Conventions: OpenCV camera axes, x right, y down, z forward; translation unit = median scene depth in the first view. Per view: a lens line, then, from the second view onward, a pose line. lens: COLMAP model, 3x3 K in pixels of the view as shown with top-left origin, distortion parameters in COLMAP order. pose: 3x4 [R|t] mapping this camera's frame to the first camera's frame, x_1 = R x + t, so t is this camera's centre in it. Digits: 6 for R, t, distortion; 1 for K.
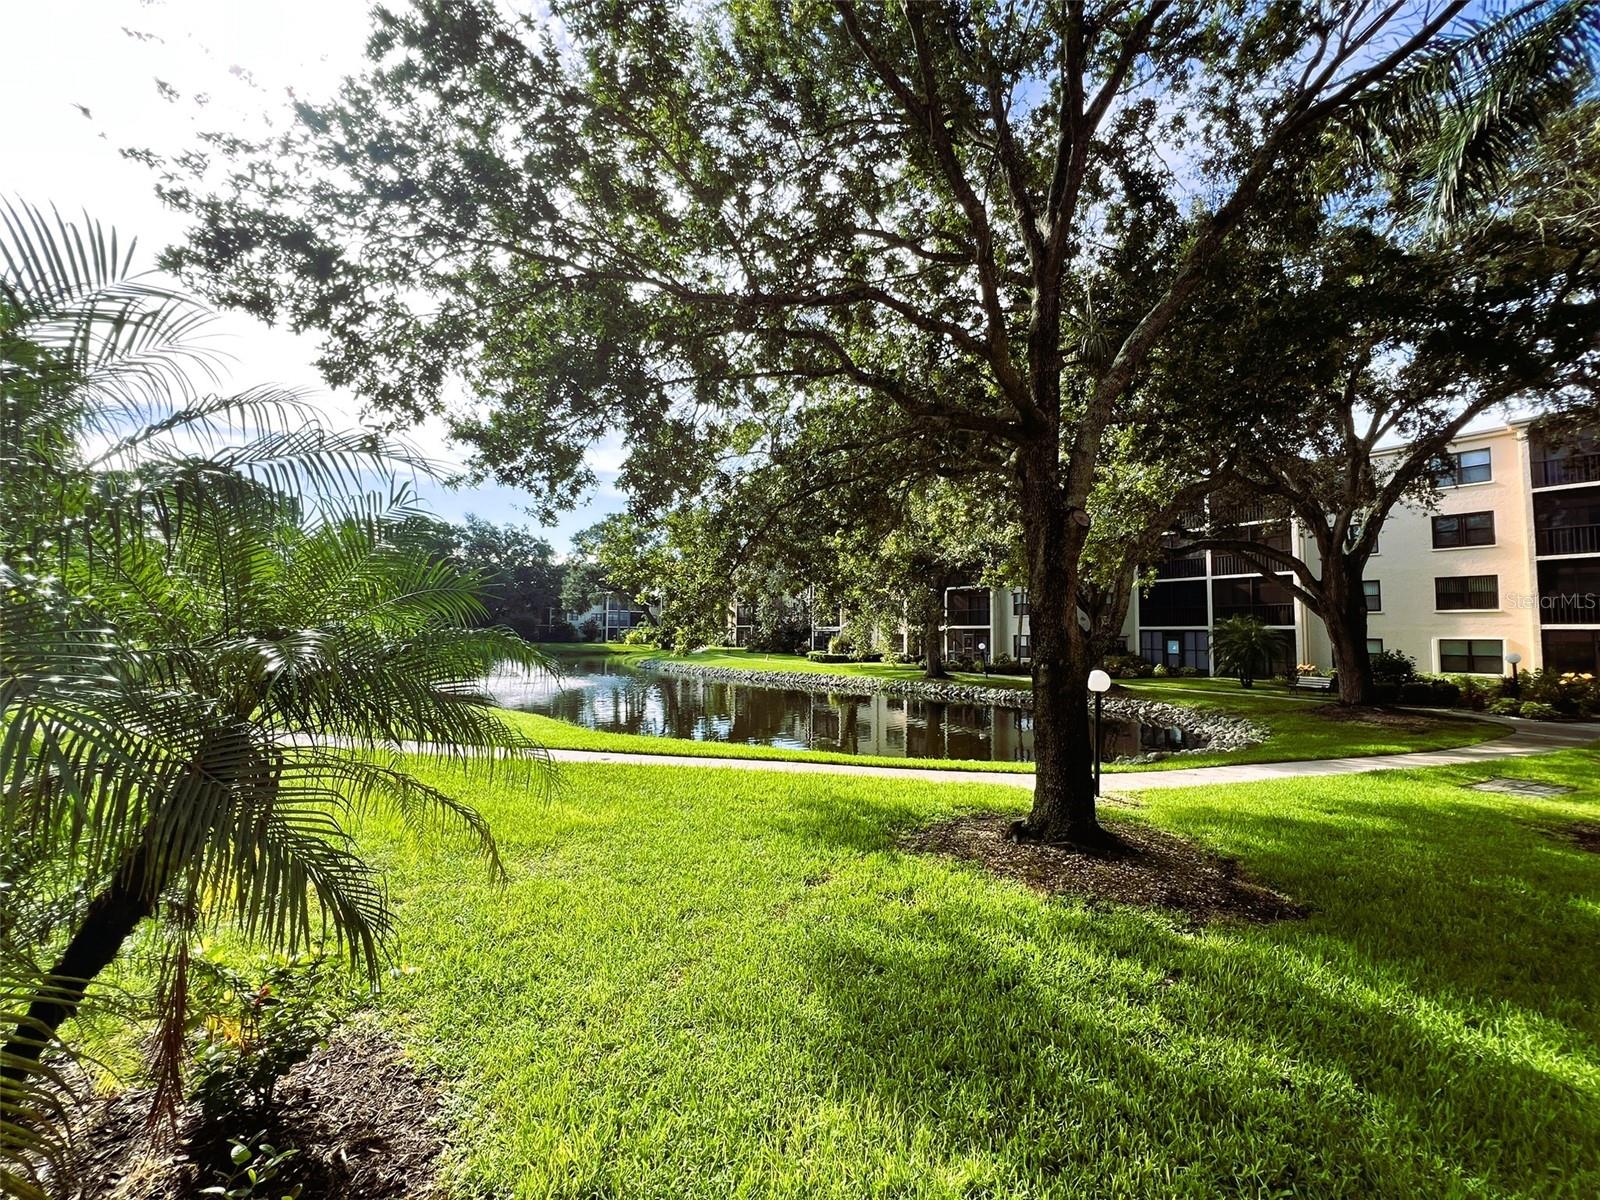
lens RADIAL K [[642.3, 0, 800.6], [0, 642.3, 606.5], [0, 0, 1]] dist [-0.002646, -0.000026]
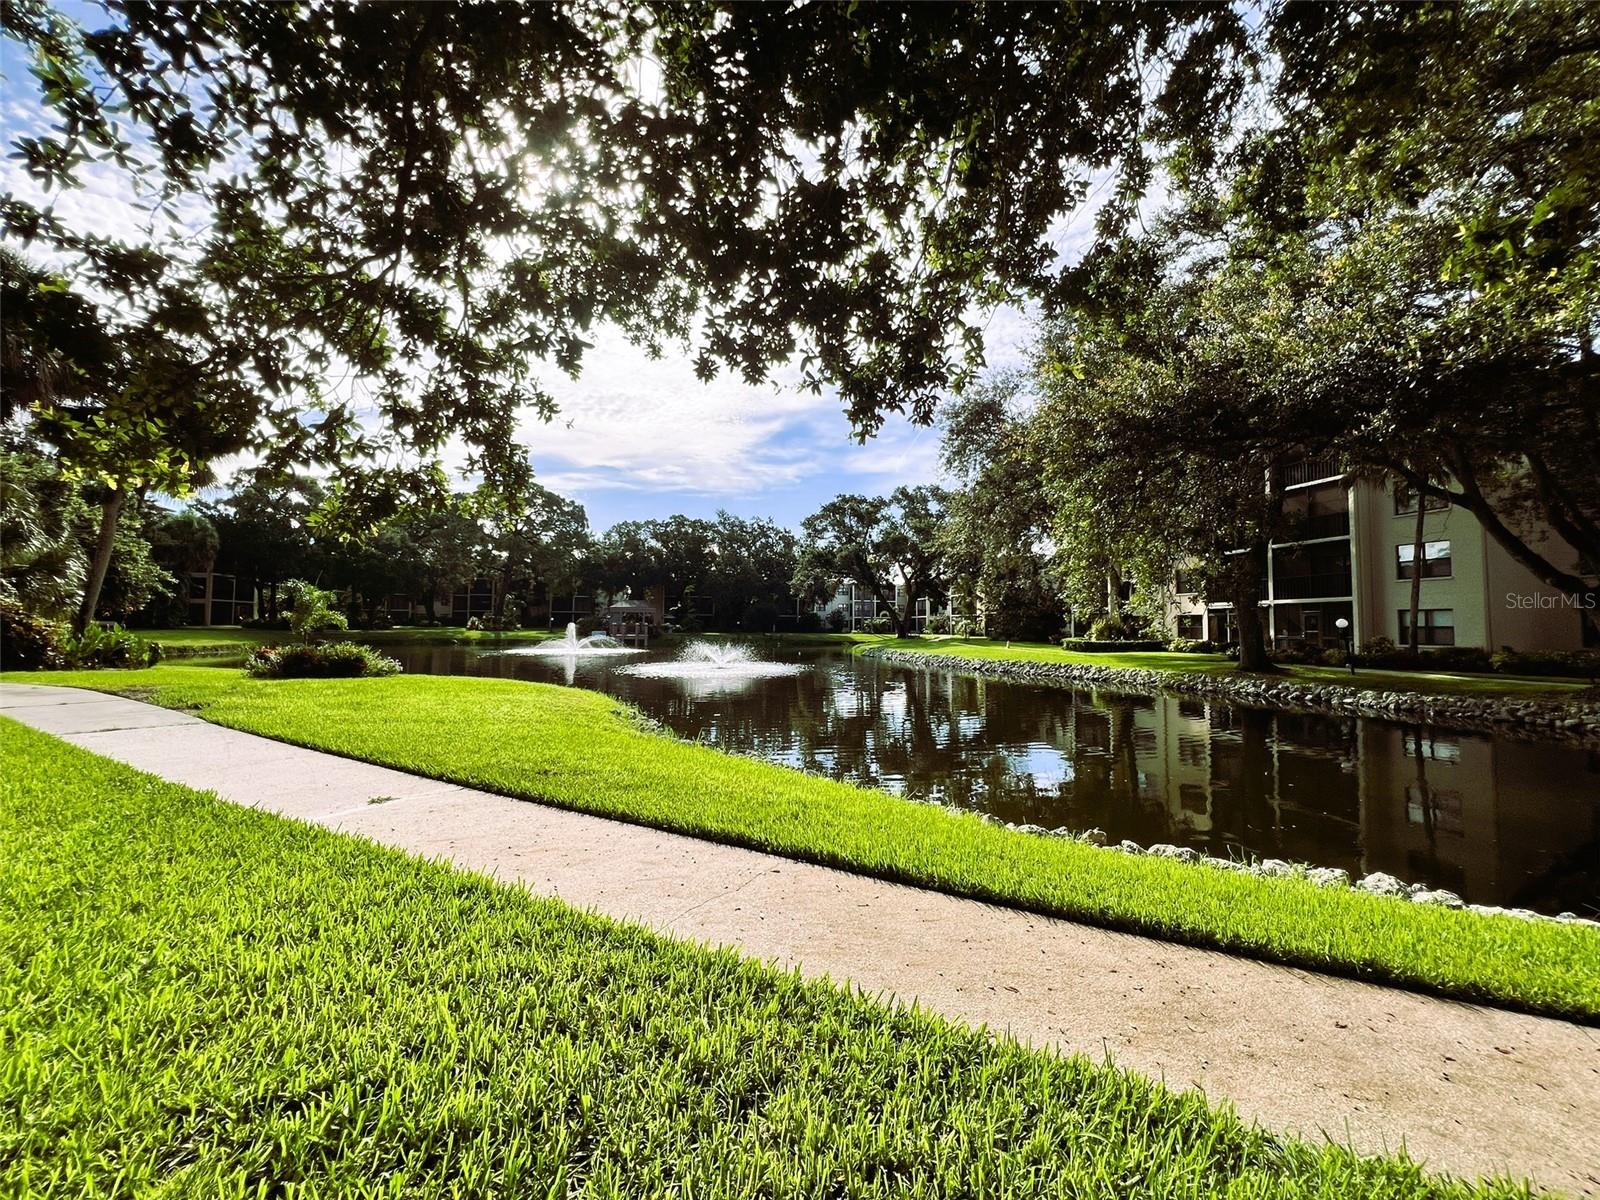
lens RADIAL K [[642.3, 0, 800.5], [0, 642.3, 597.5], [0, 0, 1]] dist [-0.002646, -0.000026]
pose [[0.917769, -0.023880, -0.396395, 0.030131], [0.021271, 0.999713, -0.010978, 0.021933], [0.396543, 0.001644, 0.918014, 0.142447]]
